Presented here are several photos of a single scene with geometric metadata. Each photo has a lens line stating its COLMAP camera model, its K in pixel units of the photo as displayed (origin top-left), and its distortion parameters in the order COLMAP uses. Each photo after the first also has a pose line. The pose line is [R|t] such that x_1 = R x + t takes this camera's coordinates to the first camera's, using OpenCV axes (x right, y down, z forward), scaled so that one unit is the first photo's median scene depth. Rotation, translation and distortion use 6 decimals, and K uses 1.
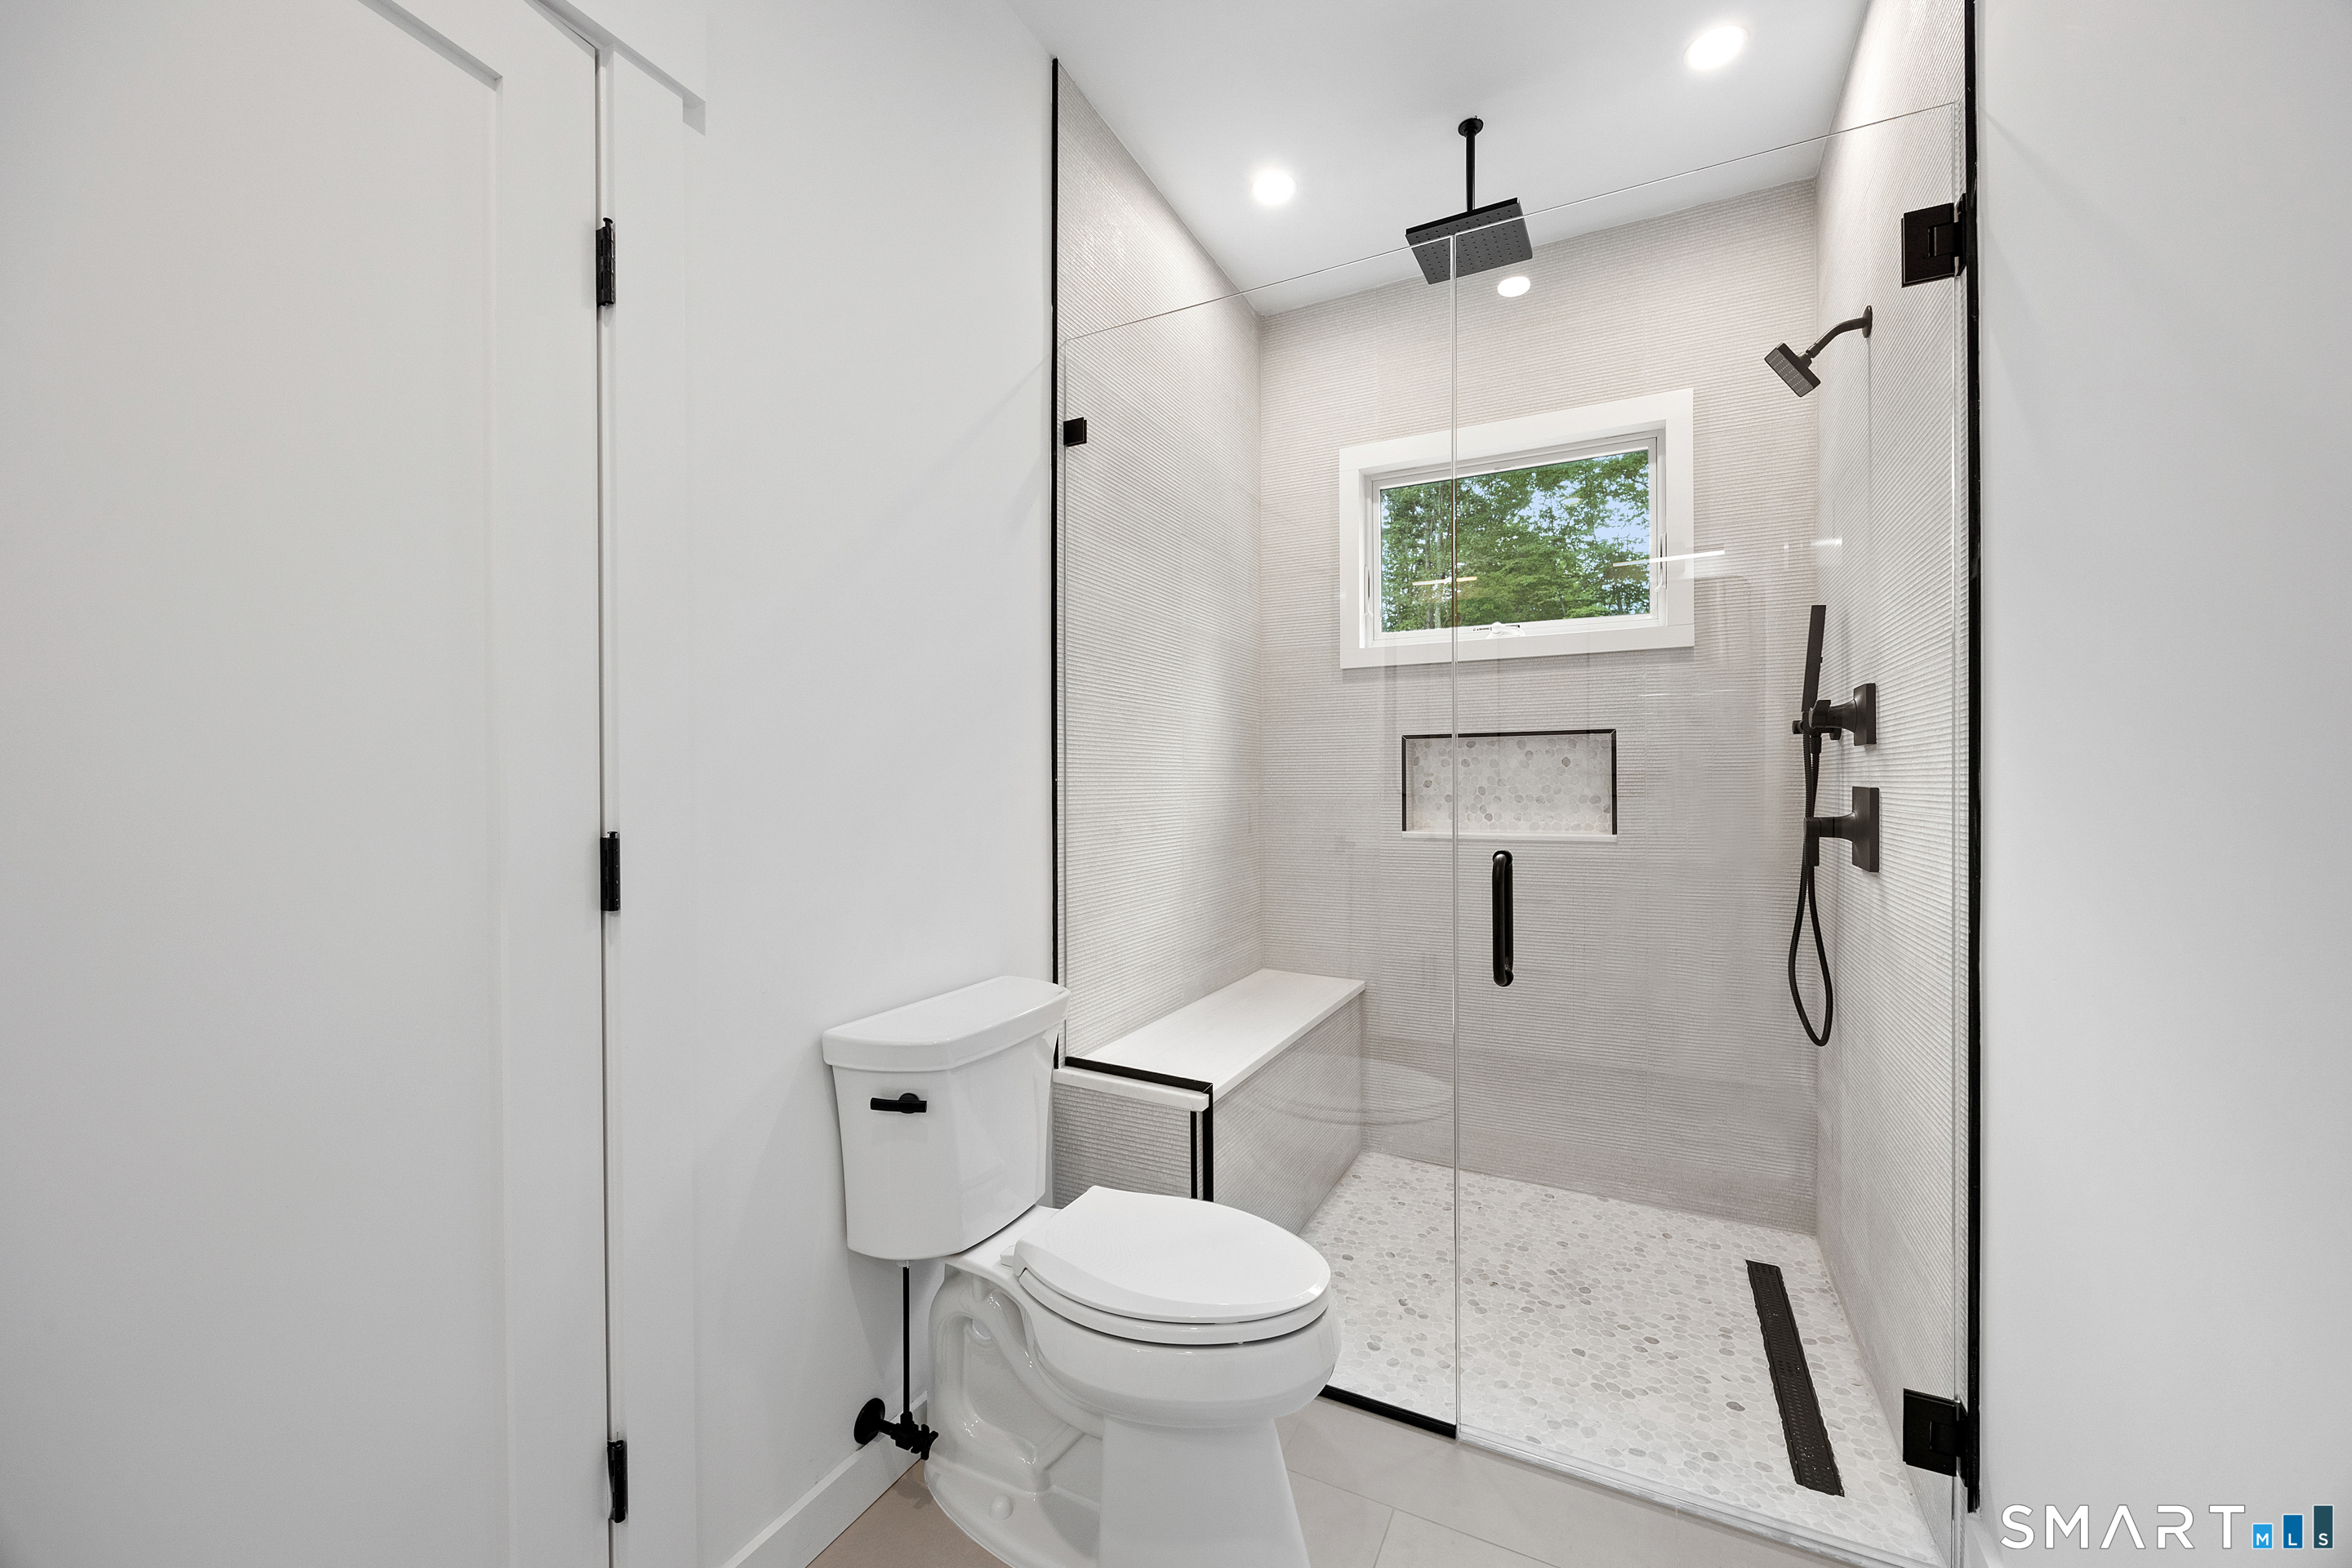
lens RADIAL K [[907.1, 0, 1176.0], [0, 907.1, 784.0], [0, 0, 1]] dist [0.000443, -0.000034]
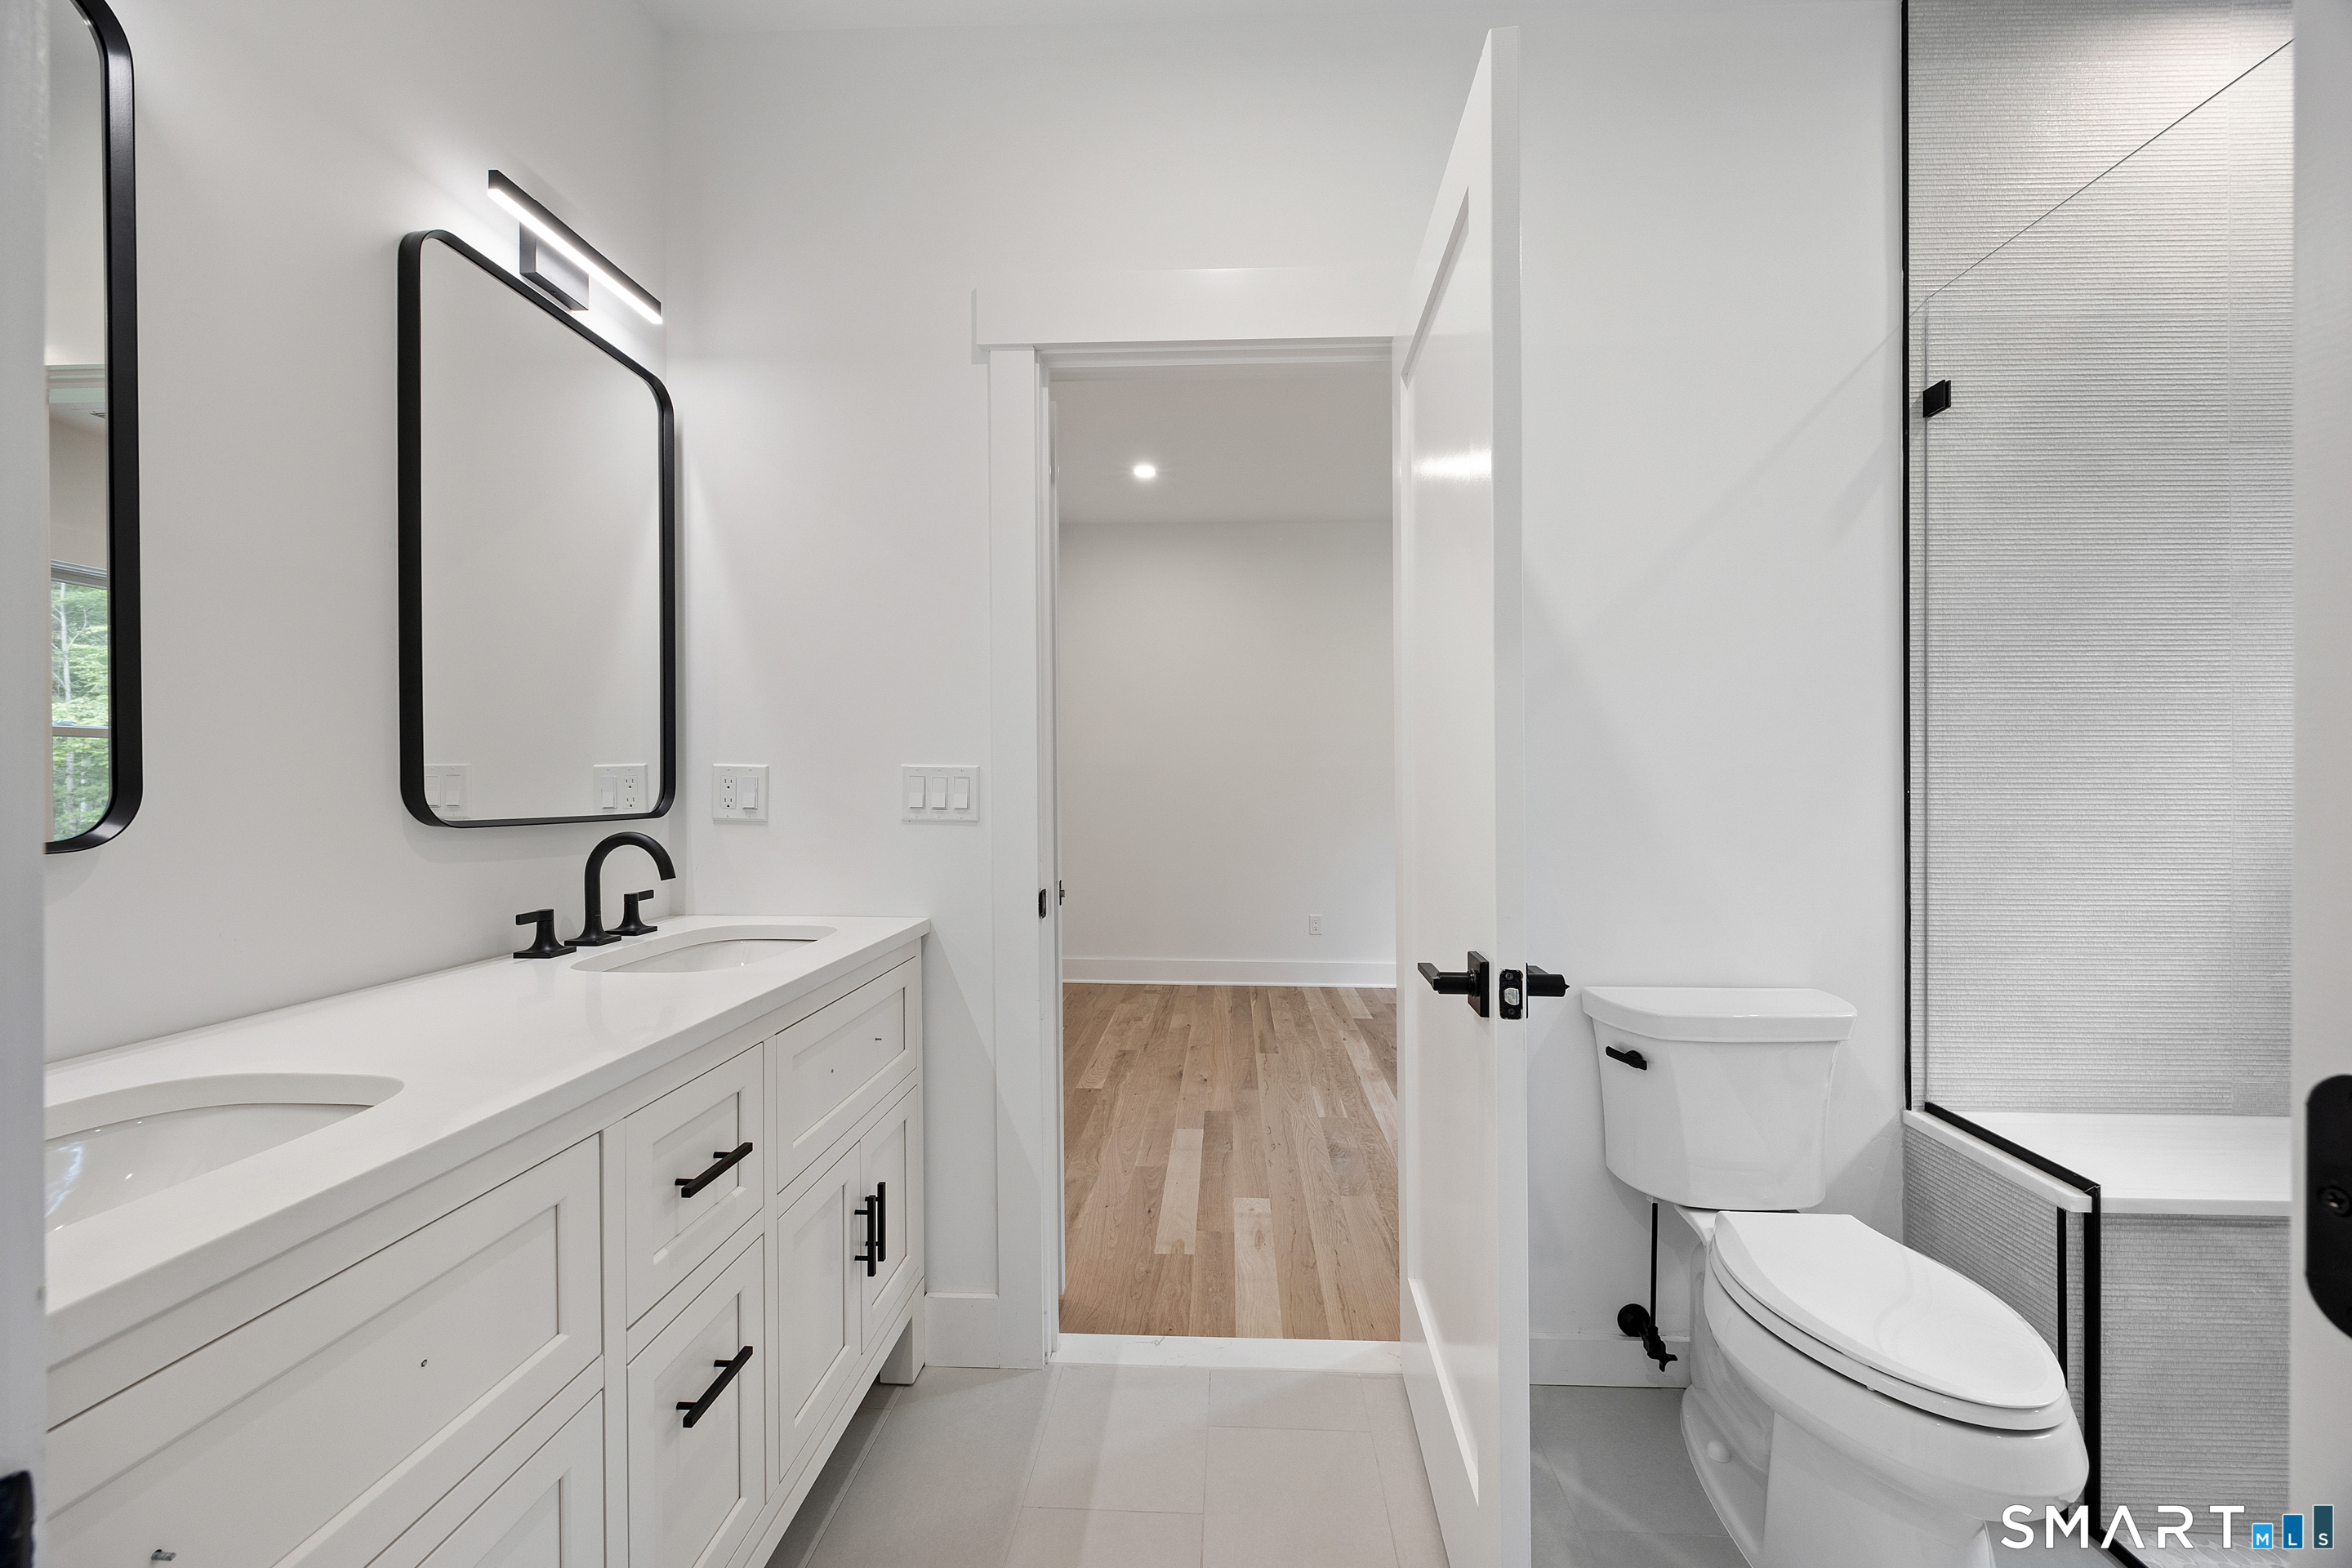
lens RADIAL K [[907.1, 0, 1176.0], [0, 907.1, 784.0], [0, 0, 1]] dist [0.000443, -0.000034]
pose [[0.400865, 0.005476, -0.916121, 0.409864], [-0.002727, 0.999985, 0.004785, -0.014485], [0.916133, 0.000580, 0.400874, -0.035042]]
